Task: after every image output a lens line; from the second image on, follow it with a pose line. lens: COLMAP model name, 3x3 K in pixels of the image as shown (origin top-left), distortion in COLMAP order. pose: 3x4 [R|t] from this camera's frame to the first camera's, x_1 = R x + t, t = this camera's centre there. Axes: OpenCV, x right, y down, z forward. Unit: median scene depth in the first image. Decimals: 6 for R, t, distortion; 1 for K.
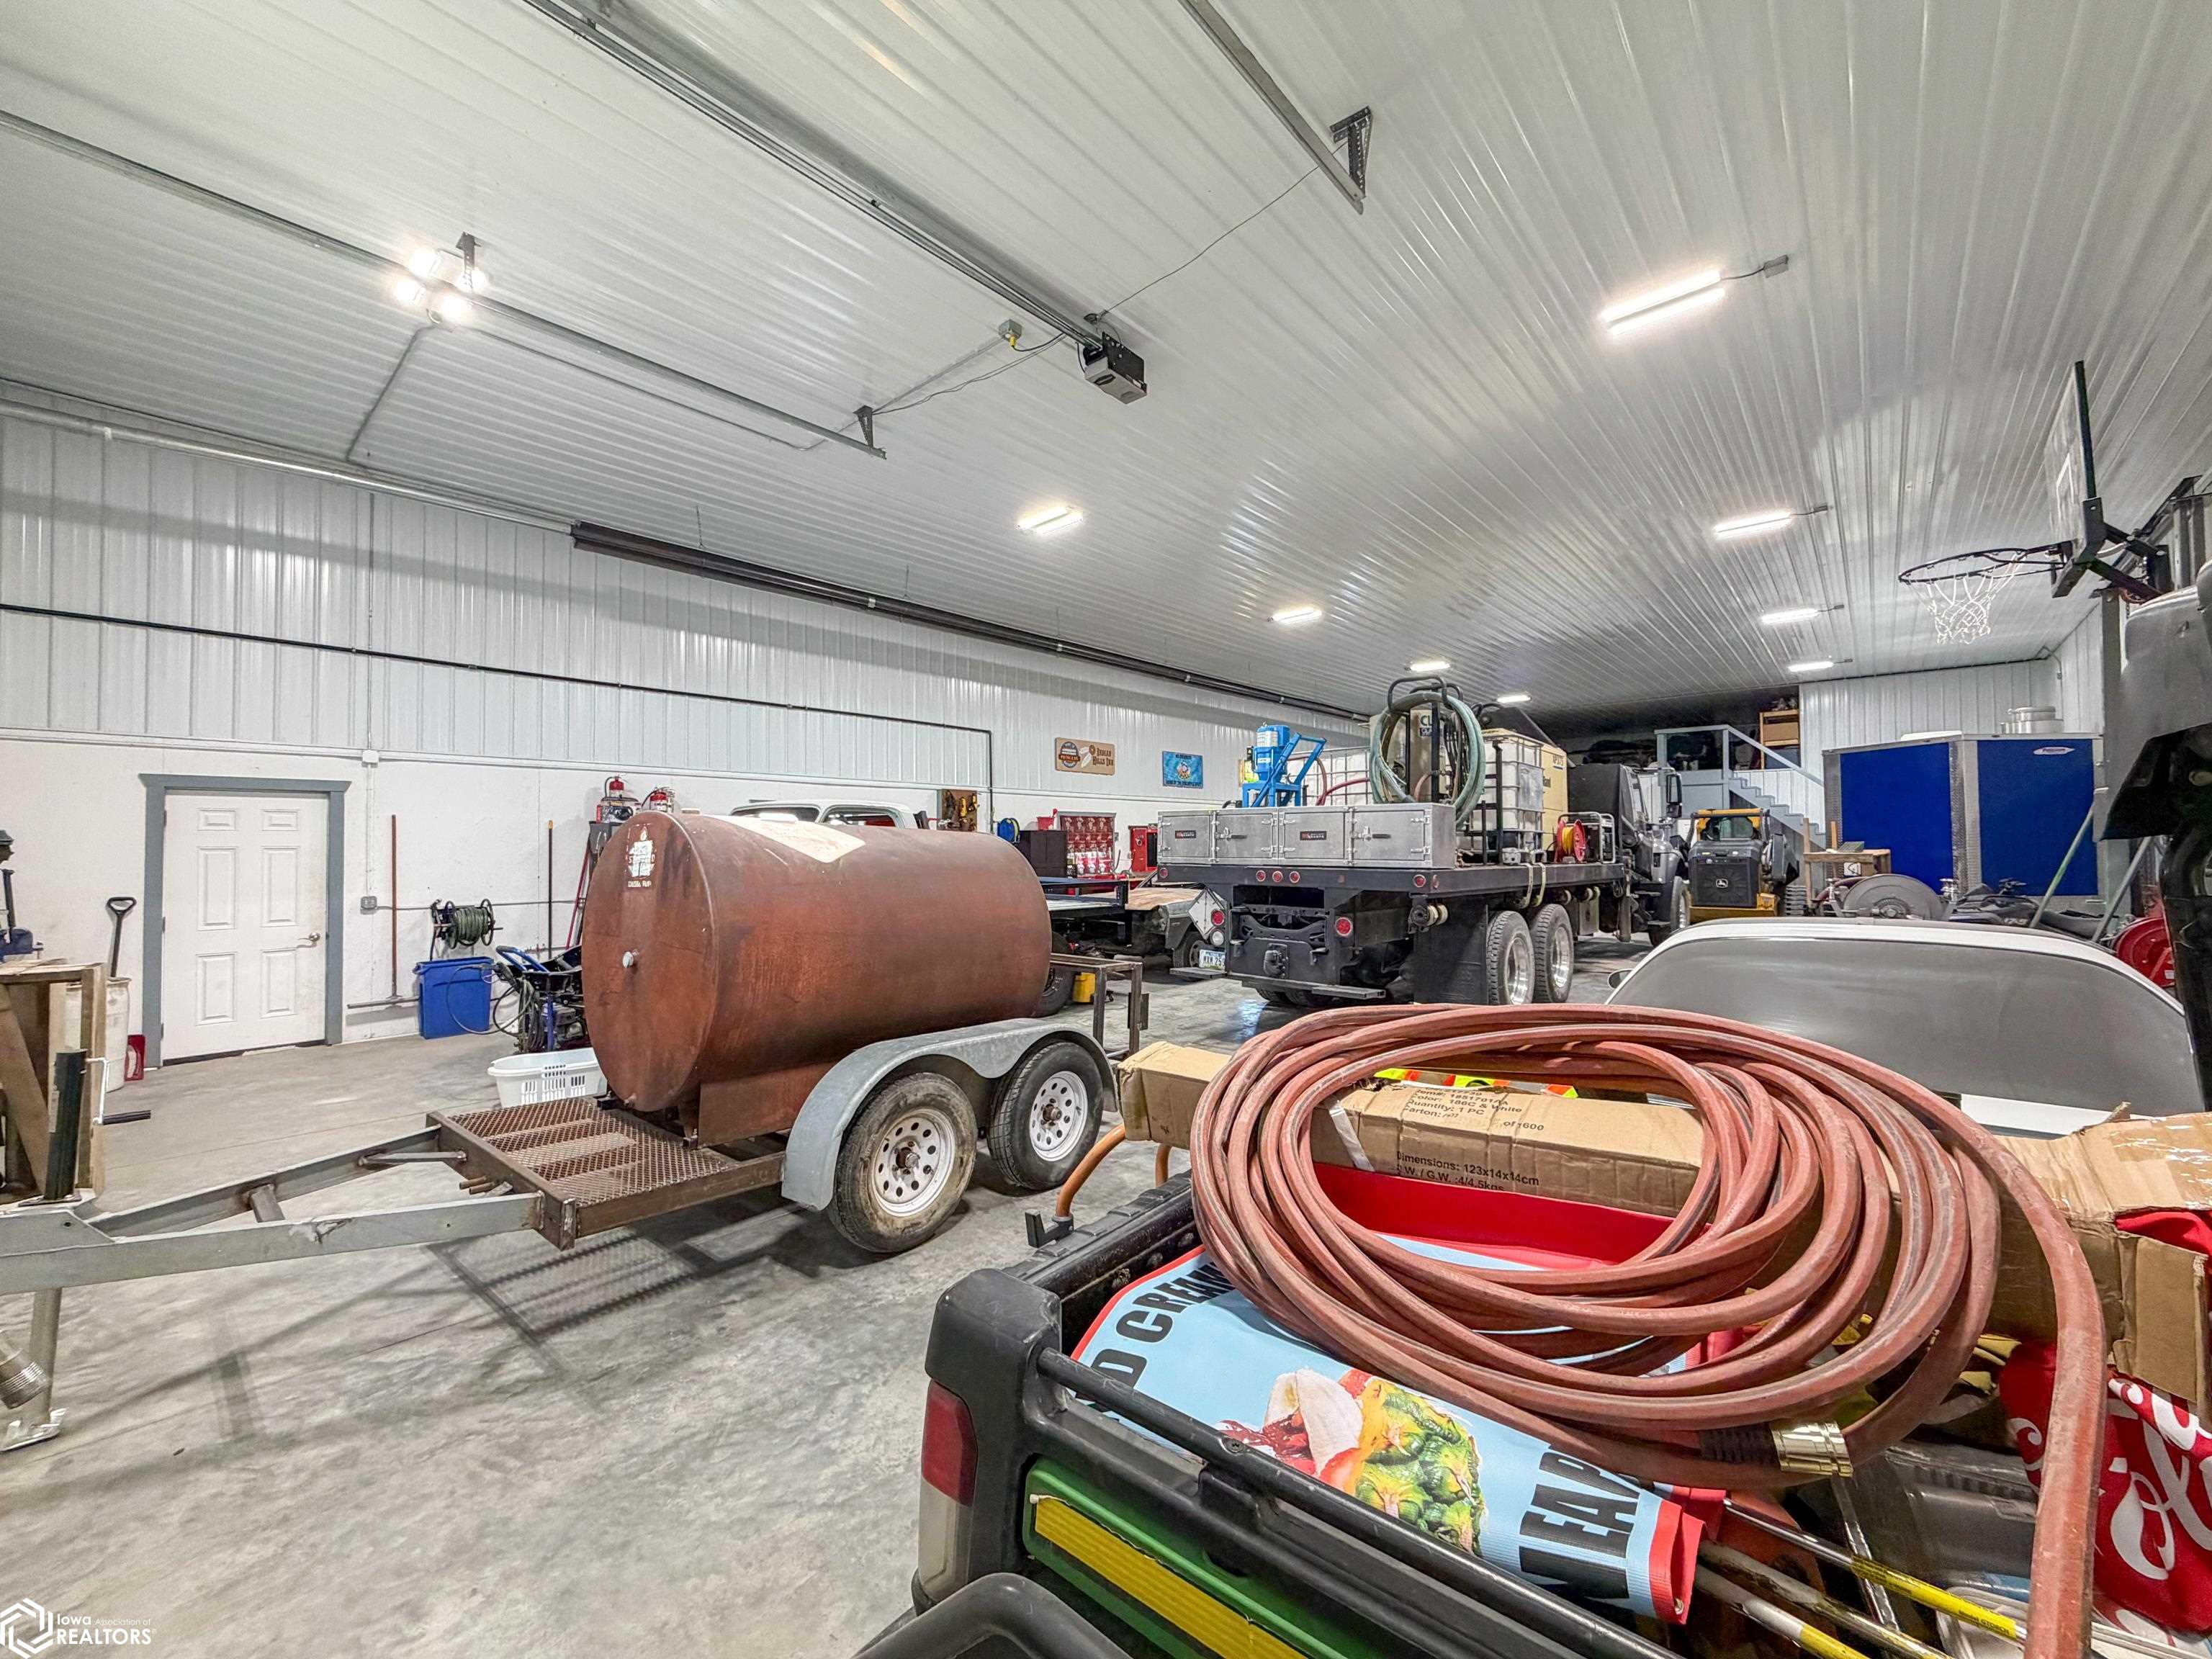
lens RADIAL K [[881.4, 0, 1102.1], [0, 881.4, 827.1], [0, 0, 1]] dist [0.000607, 0.000222]
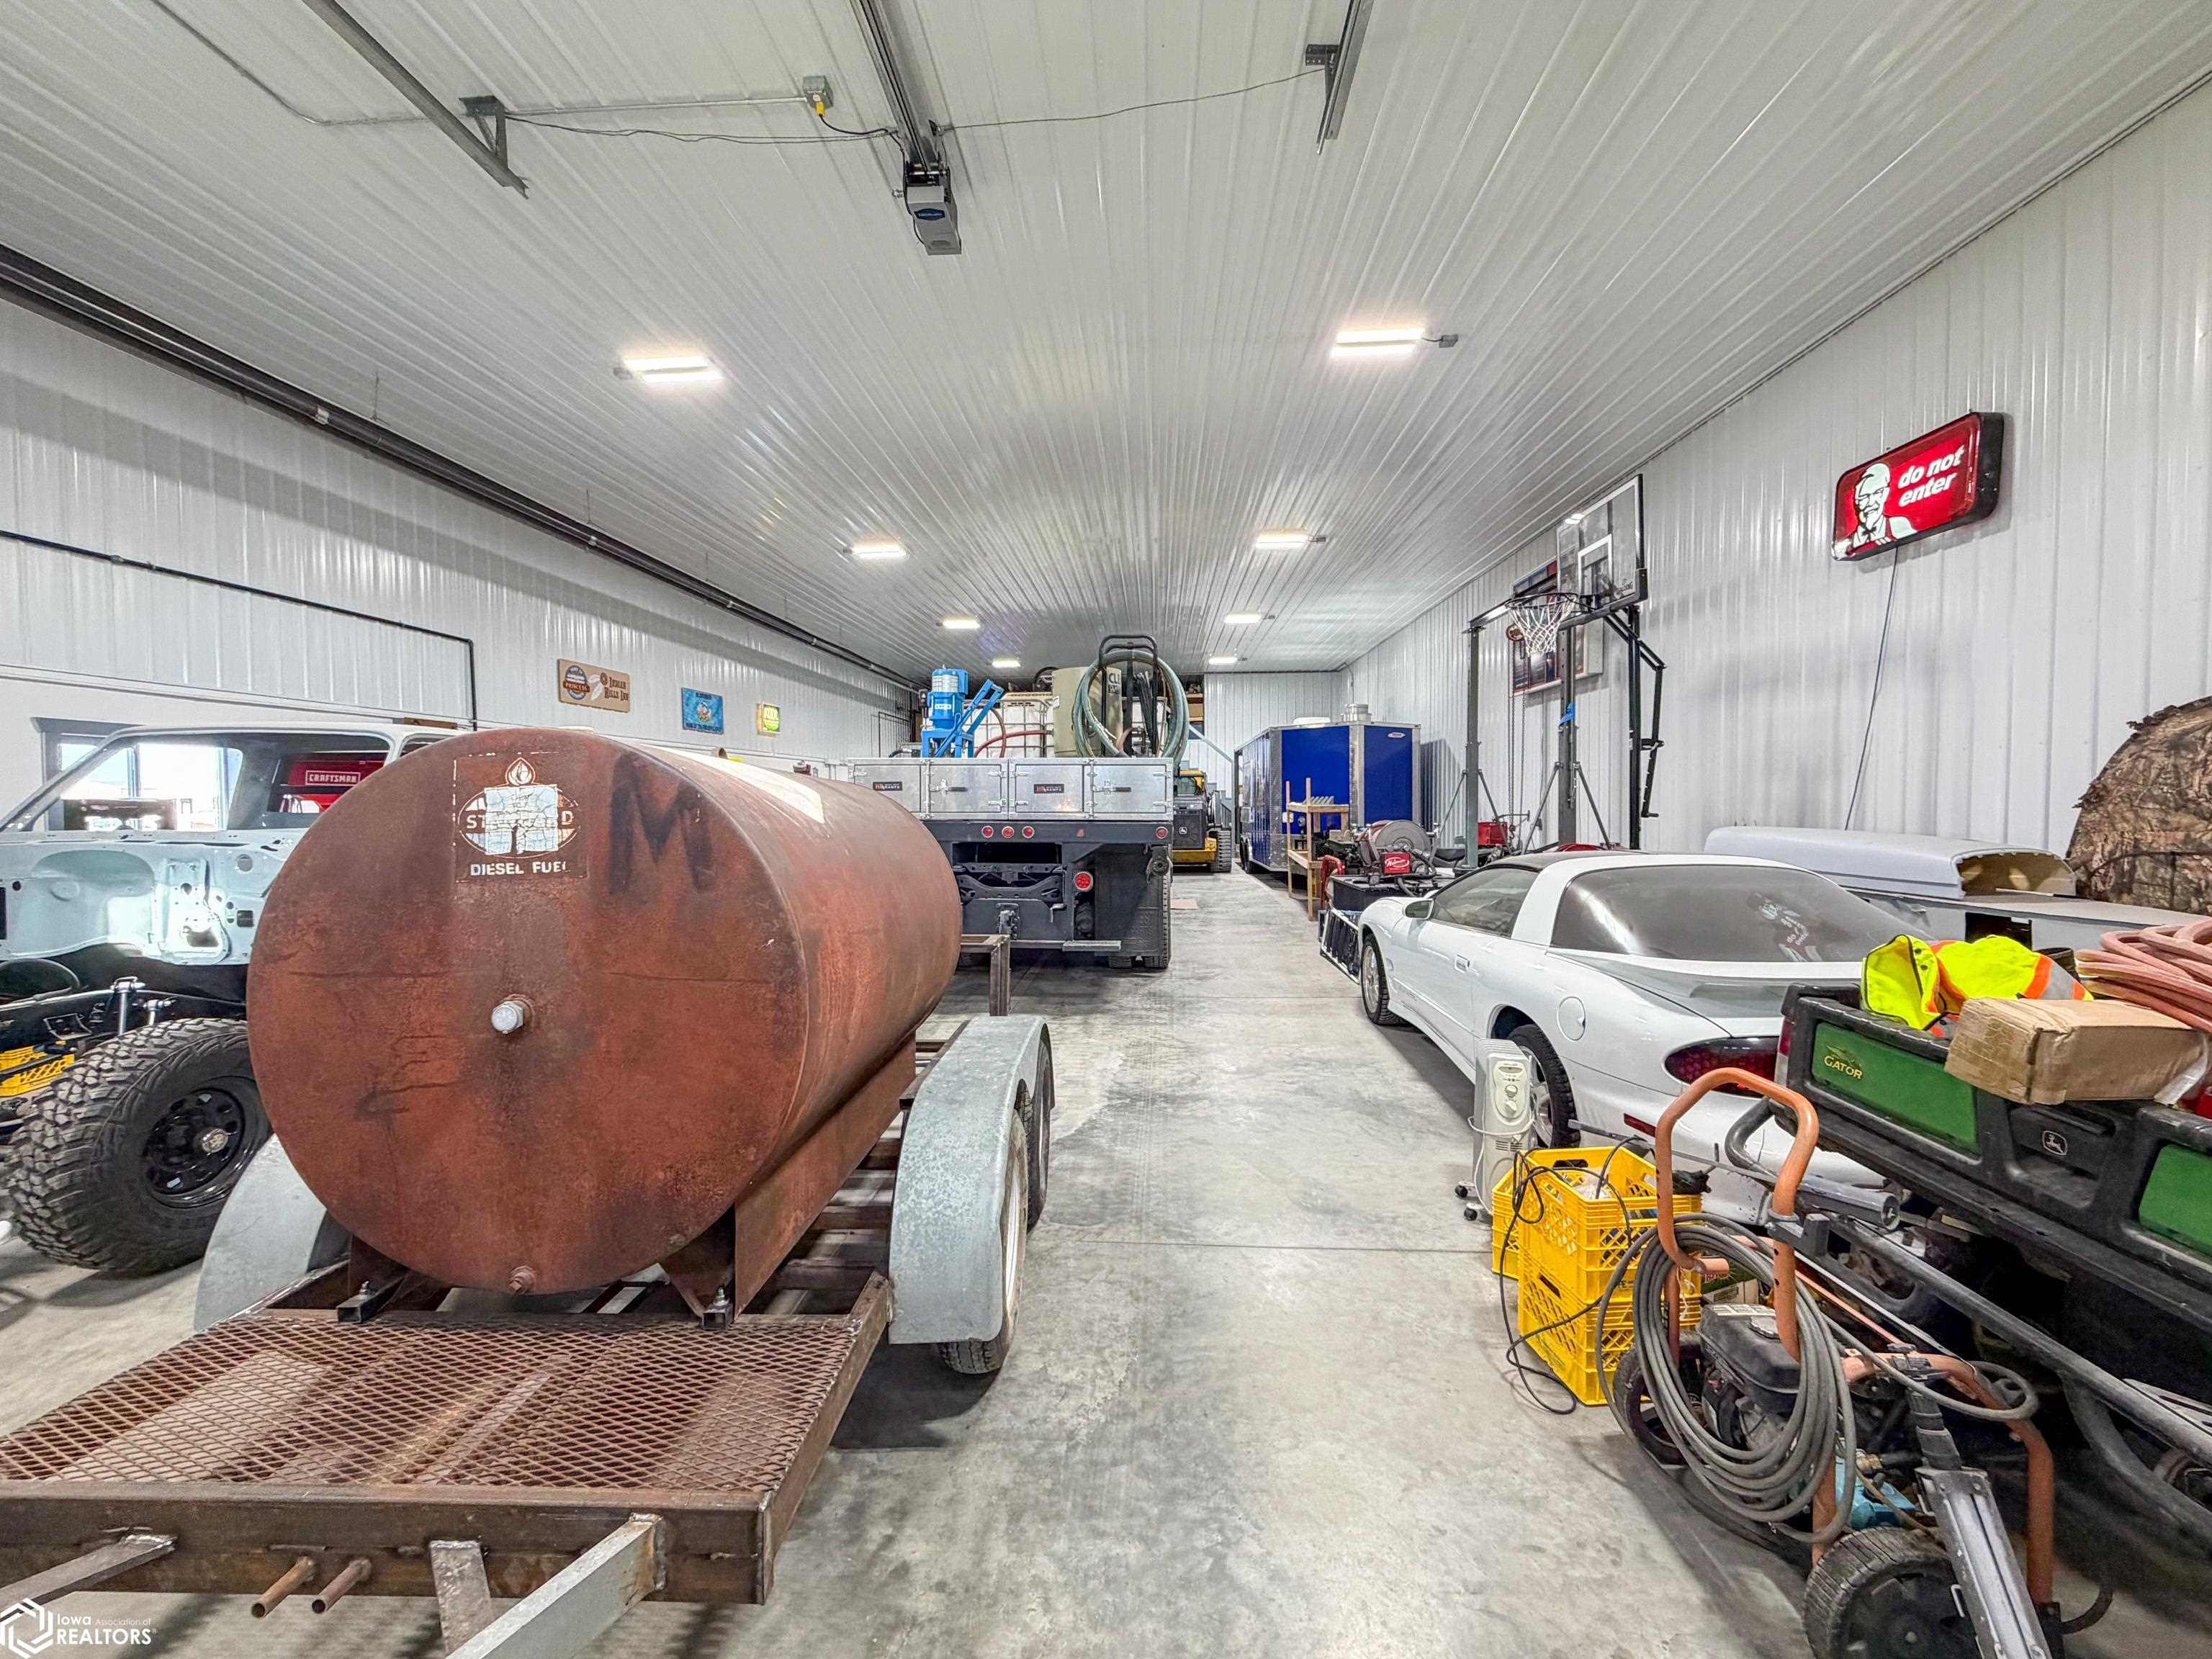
lens RADIAL K [[881.4, 0, 1107.0], [0, 881.4, 825.4], [0, 0, 1]] dist [0.000607, 0.000222]
pose [[0.787262, -0.018257, 0.616349, -0.293341], [-0.011384, 0.998961, 0.044132, 0.006495], [-0.616514, -0.041760, 0.786236, 0.195748]]
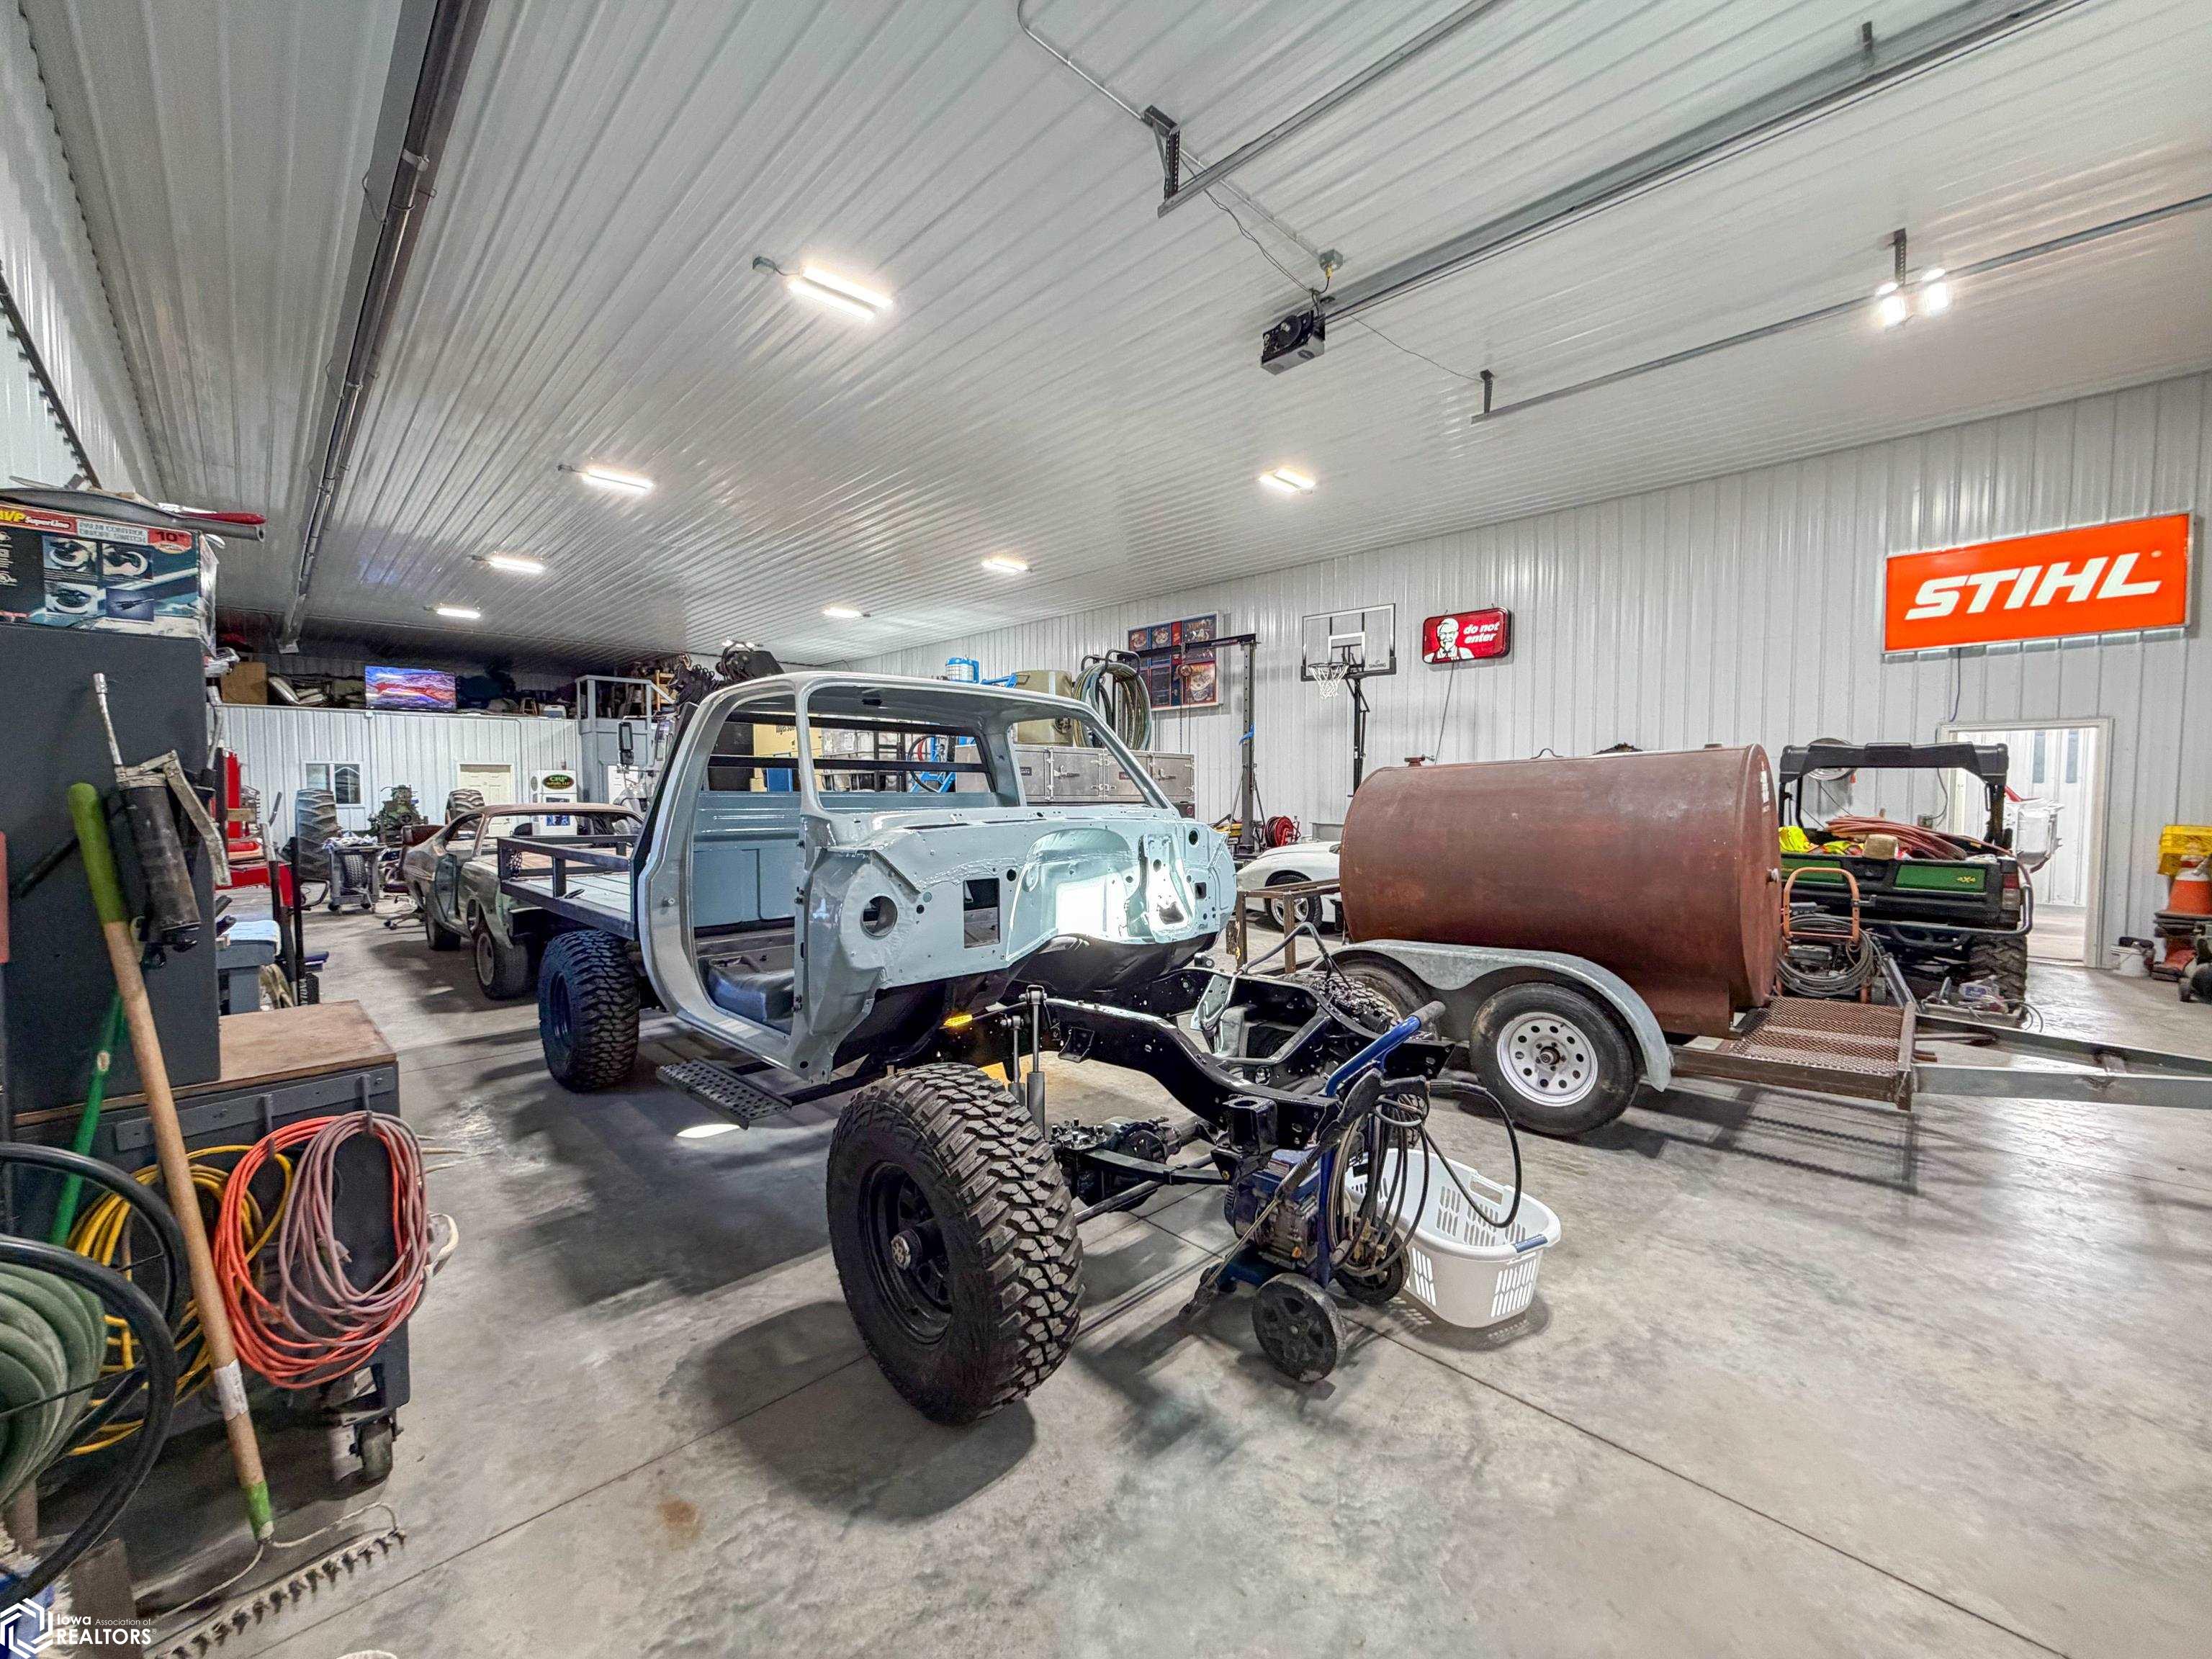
lens RADIAL K [[881.4, 0, 1111.6], [0, 881.4, 830.3], [0, 0, 1]] dist [0.000607, 0.000222]
pose [[0.069937, -0.039659, 0.996763, -0.889314], [-0.019790, 0.998958, 0.041135, 0.032556], [-0.997355, -0.022603, 0.069079, 0.914437]]
